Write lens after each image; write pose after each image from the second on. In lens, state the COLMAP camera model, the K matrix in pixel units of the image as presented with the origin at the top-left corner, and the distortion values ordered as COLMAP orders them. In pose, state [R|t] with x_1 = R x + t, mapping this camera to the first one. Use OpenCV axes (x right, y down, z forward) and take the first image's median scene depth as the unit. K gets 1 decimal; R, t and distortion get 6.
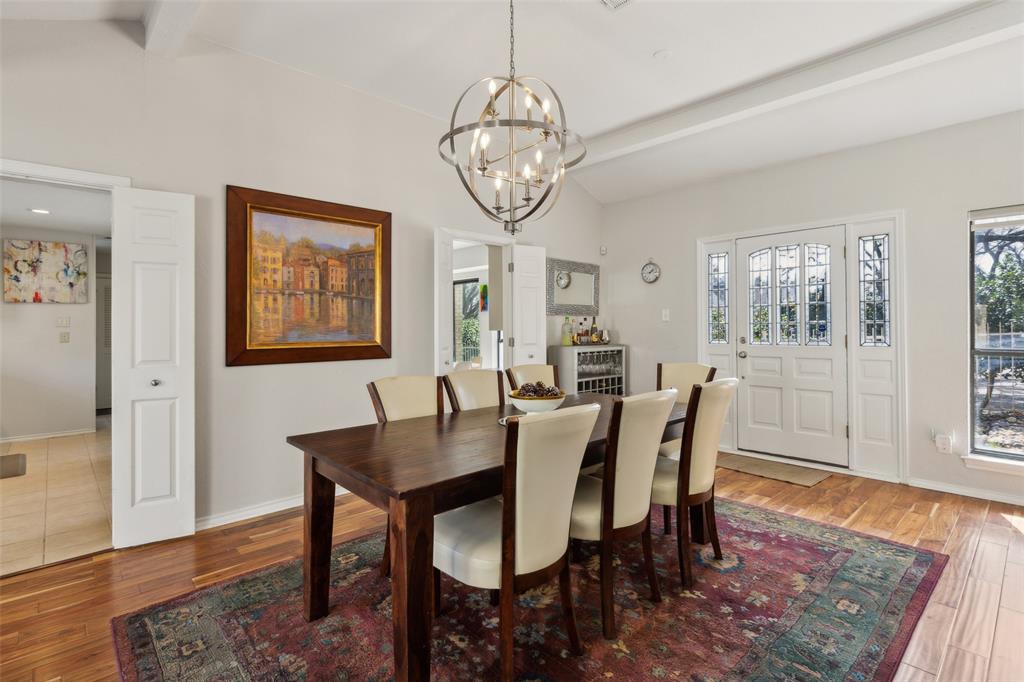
lens RADIAL K [[495.7, 0, 525.3], [0, 495.7, 321.9], [0, 0, 1]] dist [0.000651, 0.000392]
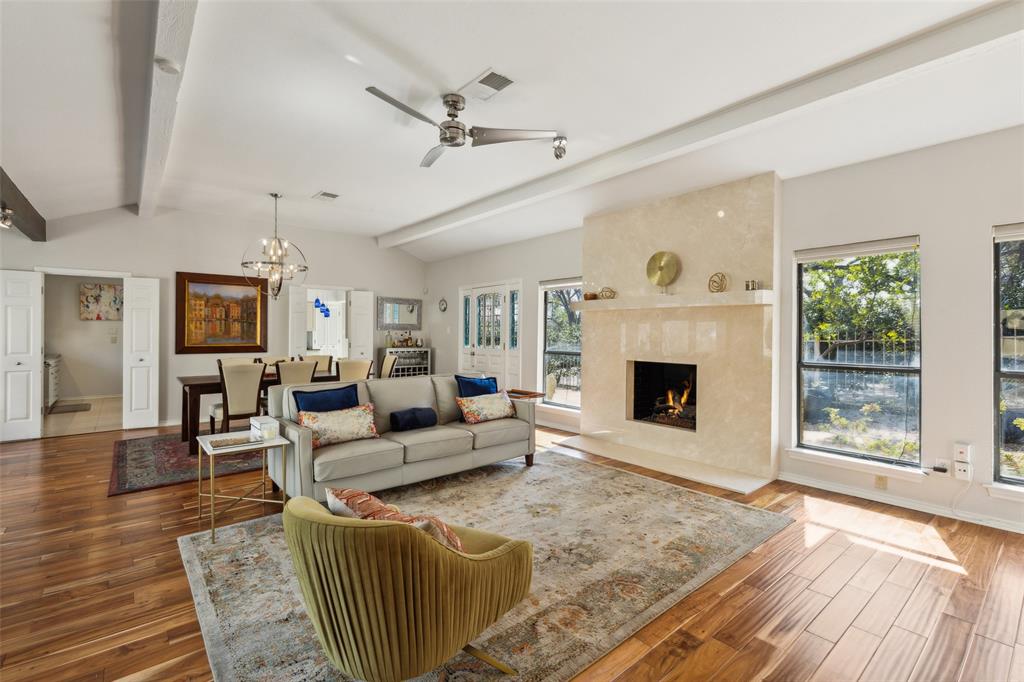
lens RADIAL K [[465.9, 0, 515.4], [0, 465.9, 331.6], [0, 0, 1]] dist [0.009298, -0.000056]
pose [[0.997896, 0.008959, -0.064216, 0.730302], [-0.008659, 0.999950, 0.004948, -0.023622], [0.064257, -0.004381, 0.997924, -0.690079]]
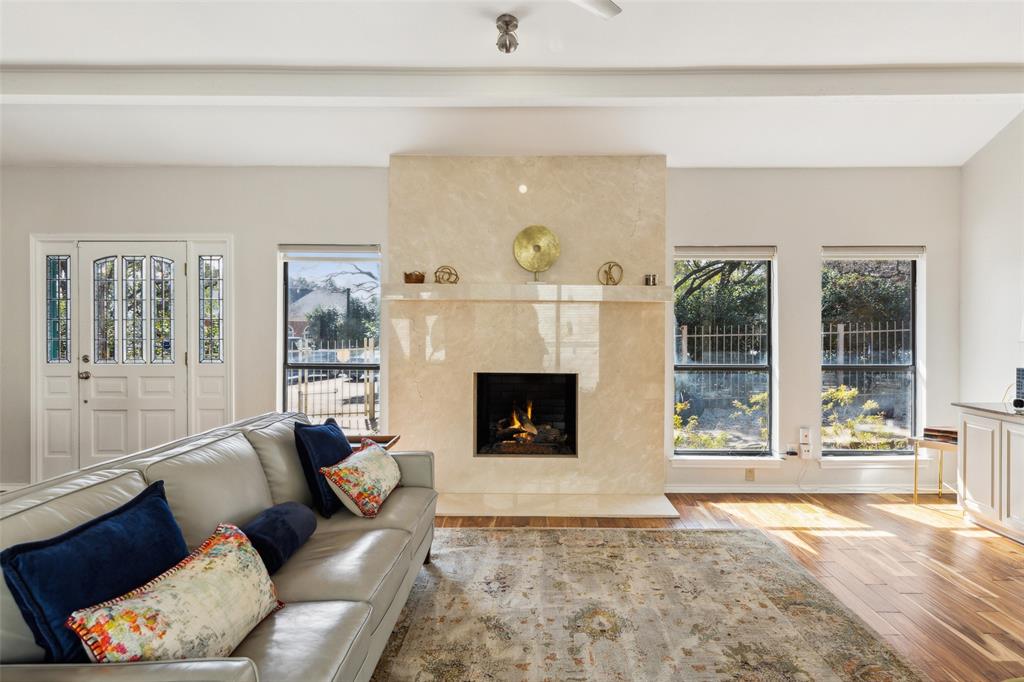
lens RADIAL K [[571.0, 0, 538.1], [0, 571.0, 341.4], [0, 0, 1]] dist [-0.000922, -0.000188]
pose [[0.692890, -0.002165, 0.721040, 0.282700], [-0.013032, 0.999795, 0.015525, -0.020782], [-0.720926, -0.020154, 0.692719, -0.283688]]
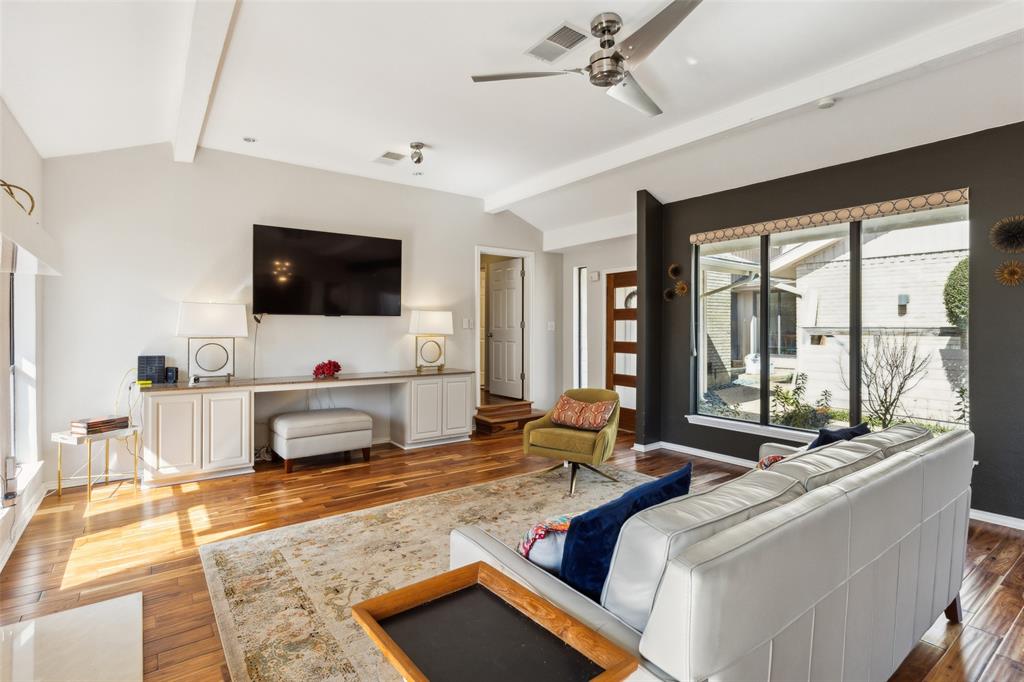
lens RADIAL K [[504.2, 0, 516.4], [0, 504.2, 324.3], [0, 0, 1]] dist [-0.000520, -0.000097]
pose [[-0.992033, 0.008773, 0.125672, 0.612501], [0.006766, 0.999843, -0.016384, -0.014982], [-0.125796, -0.015403, -0.991937, 0.676101]]
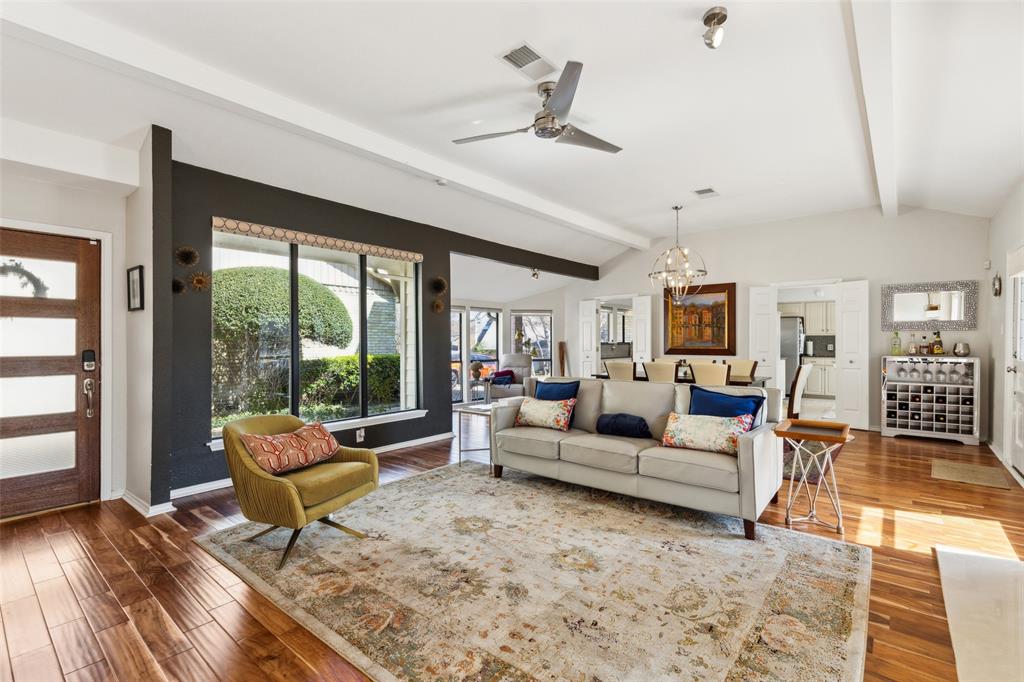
lens RADIAL K [[458.7, 0, 515.5], [0, 458.7, 341.4], [0, 0, 1]] dist [0.002744, 0.000150]
pose [[0.115628, 0.005817, -0.993276, 1.281752], [0.011489, 0.999908, 0.007193, -0.007198], [0.993226, -0.012244, 0.115551, -0.077639]]
